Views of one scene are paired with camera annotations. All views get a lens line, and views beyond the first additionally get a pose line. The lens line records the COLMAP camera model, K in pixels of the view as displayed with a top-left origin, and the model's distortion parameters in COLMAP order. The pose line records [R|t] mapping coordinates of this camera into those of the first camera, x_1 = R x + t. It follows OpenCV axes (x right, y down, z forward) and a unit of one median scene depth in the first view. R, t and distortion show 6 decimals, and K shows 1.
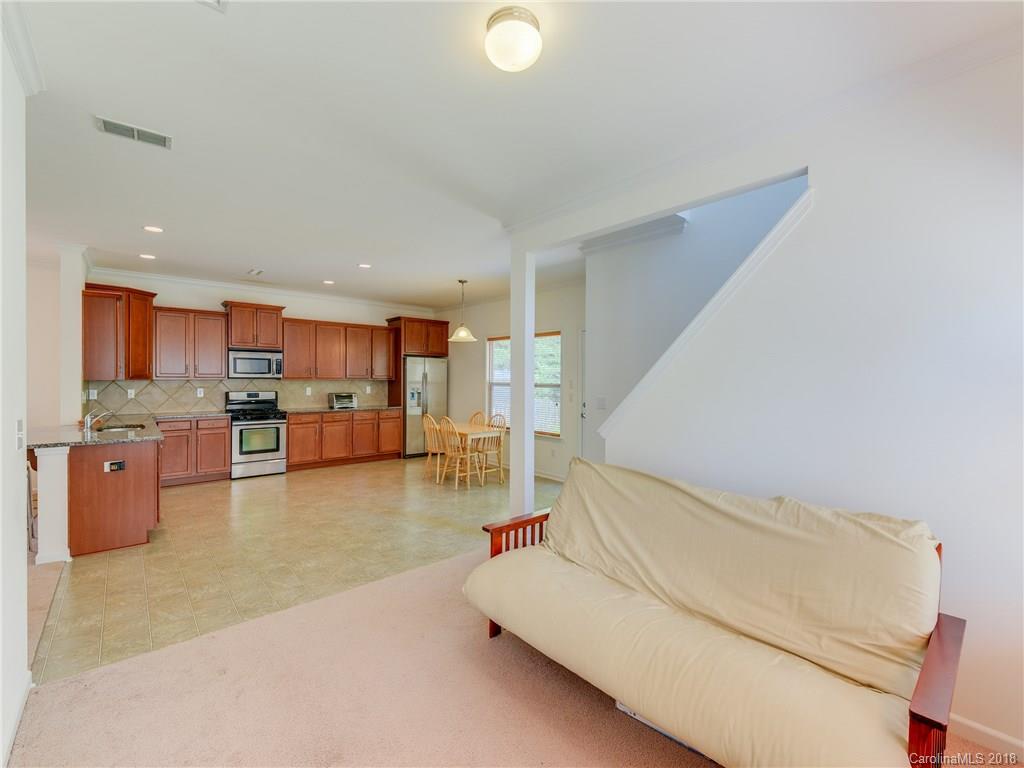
lens RADIAL K [[452.5, 0, 491.9], [0, 452.5, 382.2], [0, 0, 1]] dist [0.000210, -0.000157]
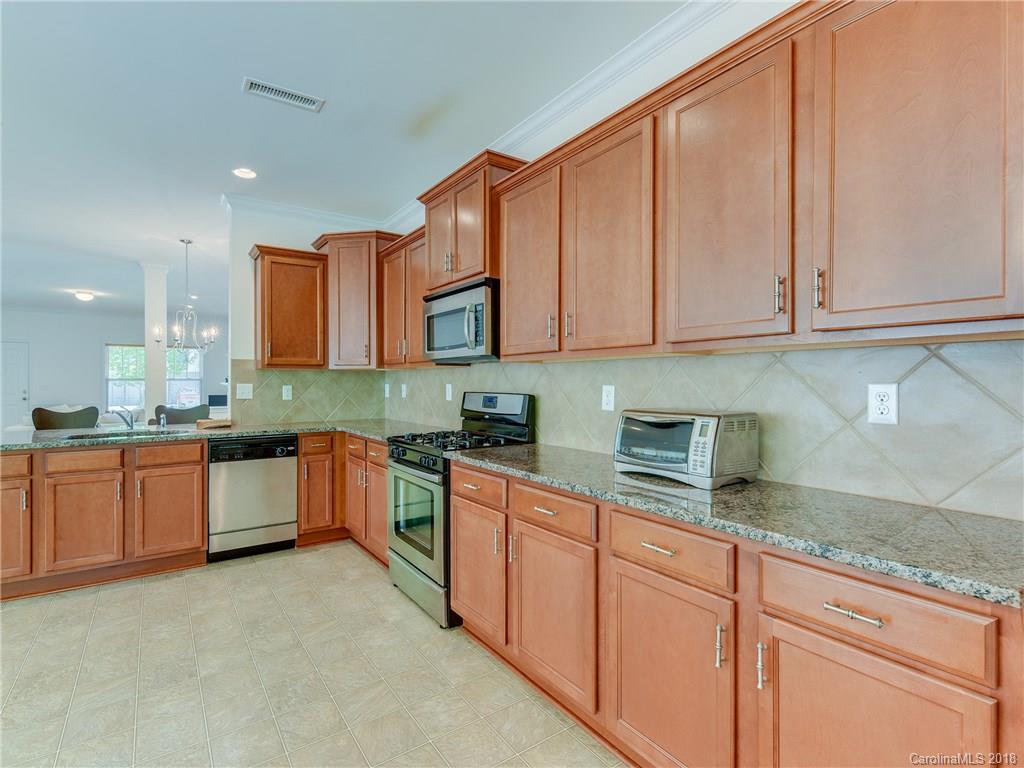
lens RADIAL K [[459.4, 0, 494.0], [0, 459.4, 384.2], [0, 0, 1]] dist [0.003398, 0.000069]
pose [[-0.088388, 0.002343, -0.996083, -0.107656], [-0.004308, 0.999987, 0.002734, 0.011626], [0.996077, 0.004533, -0.088377, 1.047260]]
